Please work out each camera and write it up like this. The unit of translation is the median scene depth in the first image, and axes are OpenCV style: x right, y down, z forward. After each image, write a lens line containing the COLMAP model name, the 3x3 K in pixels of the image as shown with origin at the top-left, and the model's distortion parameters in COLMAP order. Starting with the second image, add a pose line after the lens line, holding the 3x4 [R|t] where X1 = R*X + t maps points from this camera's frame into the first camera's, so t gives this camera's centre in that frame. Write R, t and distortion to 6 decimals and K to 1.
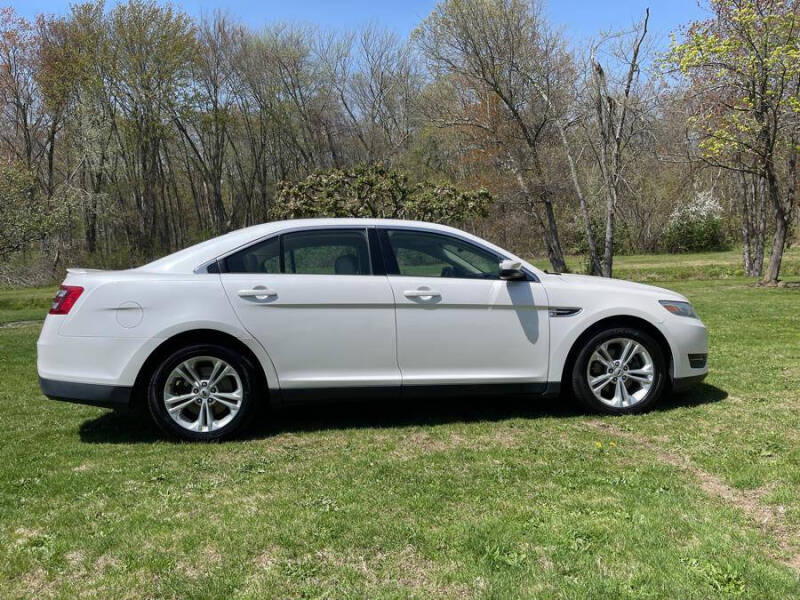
lens RADIAL K [[605.2, 0, 398.4], [0, 605.2, 296.0], [0, 0, 1]] dist [0.087285, -0.124927]
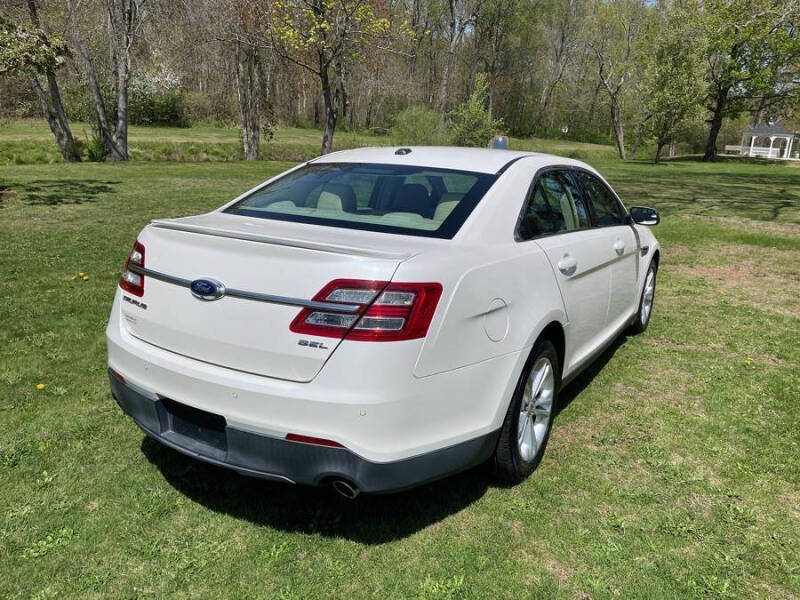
lens RADIAL K [[605.2, 0, 398.4], [0, 605.2, 296.0], [0, 0, 1]] dist [0.087285, -0.124927]
pose [[0.615314, -0.137025, 0.776281, -0.144403], [-0.030911, 0.979825, 0.197455, -0.016349], [-0.787675, -0.145492, 0.598665, 0.106455]]
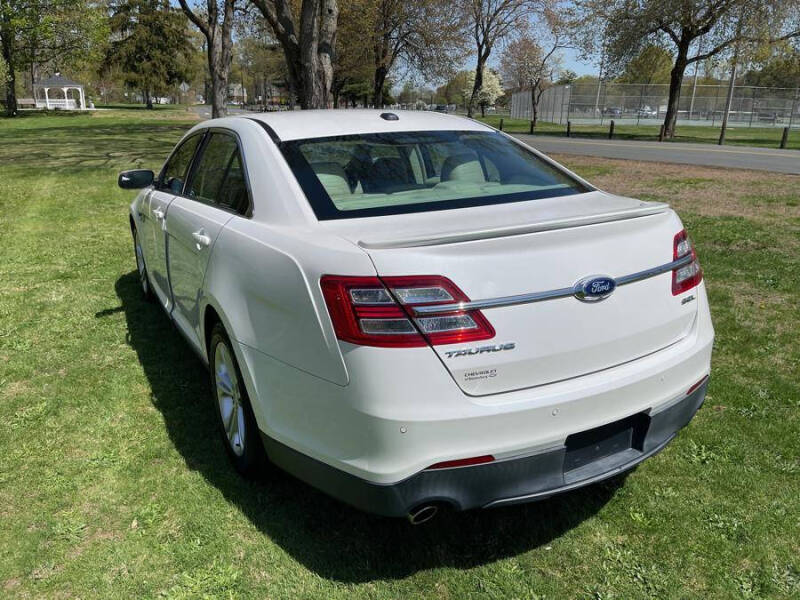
lens RADIAL K [[607.3, 0, 399.7], [0, 607.3, 296.7], [0, 0, 1]] dist [0.081730, -0.114626]
pose [[-0.390499, -0.239007, 0.889037, -0.150935], [0.052288, 0.958394, 0.280619, -0.020486], [-0.919117, 0.156068, -0.361754, 0.228000]]
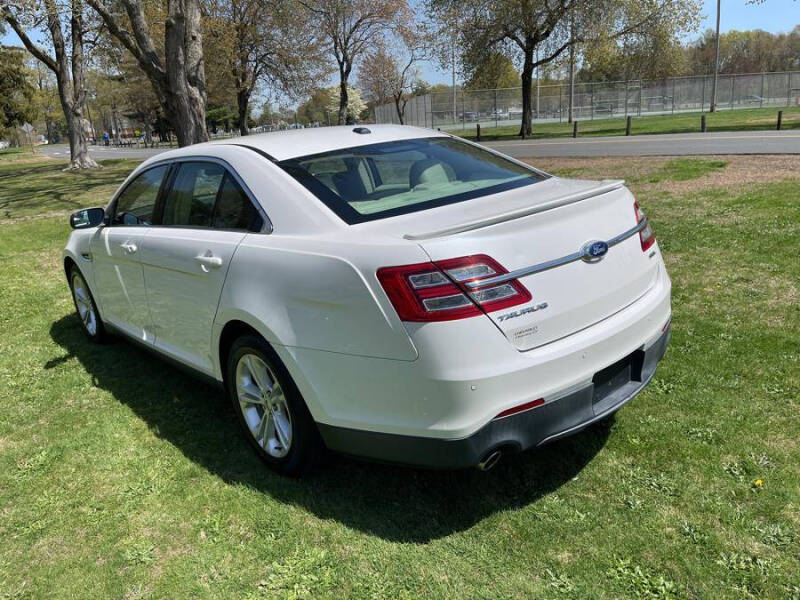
lens RADIAL K [[607.3, 0, 399.7], [0, 607.3, 296.7], [0, 0, 1]] dist [0.081730, -0.114626]
pose [[-0.575195, -0.149668, 0.804208, -0.151104], [0.136279, 0.951848, 0.274616, -0.021751], [-0.806585, 0.267554, -0.527101, 0.251670]]
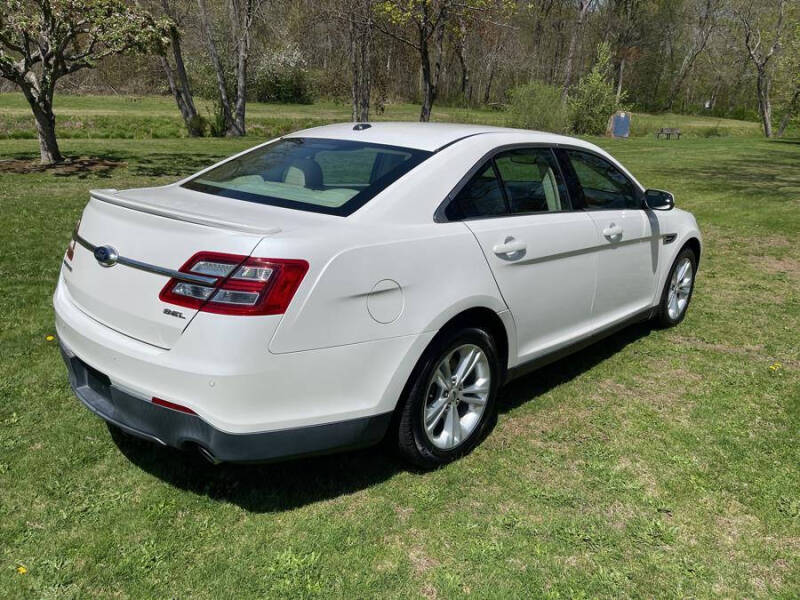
lens RADIAL K [[605.2, 0, 398.4], [0, 605.2, 296.0], [0, 0, 1]] dist [0.087285, -0.124927]
pose [[0.758218, -0.125190, 0.639869, -0.120385], [-0.041795, 0.970042, 0.239314, -0.017400], [-0.650660, -0.208196, 0.730271, 0.082964]]
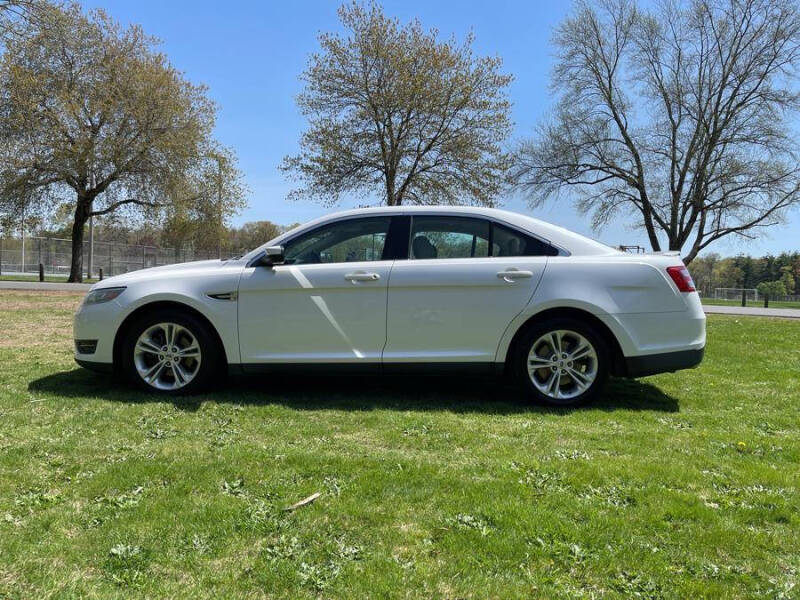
lens RADIAL K [[607.3, 0, 399.7], [0, 607.3, 296.7], [0, 0, 1]] dist [0.081730, -0.114626]
pose [[-0.990525, 0.003630, 0.137281, -0.034371], [0.013708, 0.997271, 0.072544, -0.008870], [-0.136643, 0.073739, -0.987872, 0.388763]]
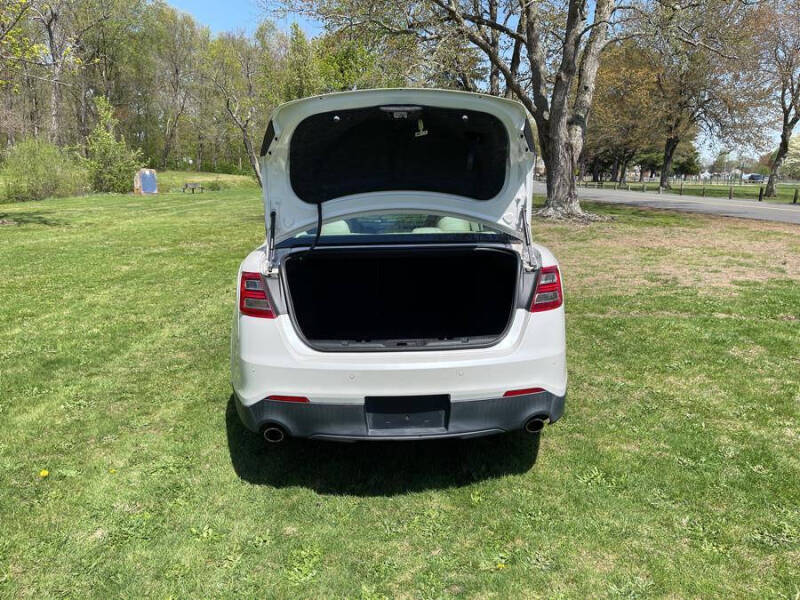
lens RADIAL K [[605.2, 0, 398.4], [0, 605.2, 296.0], [0, 0, 1]] dist [0.087285, -0.124927]
pose [[0.071627, -0.155829, 0.985184, -0.194790], [0.040122, 0.987371, 0.153258, -0.015369], [-0.996624, 0.028550, 0.076974, 0.172443]]
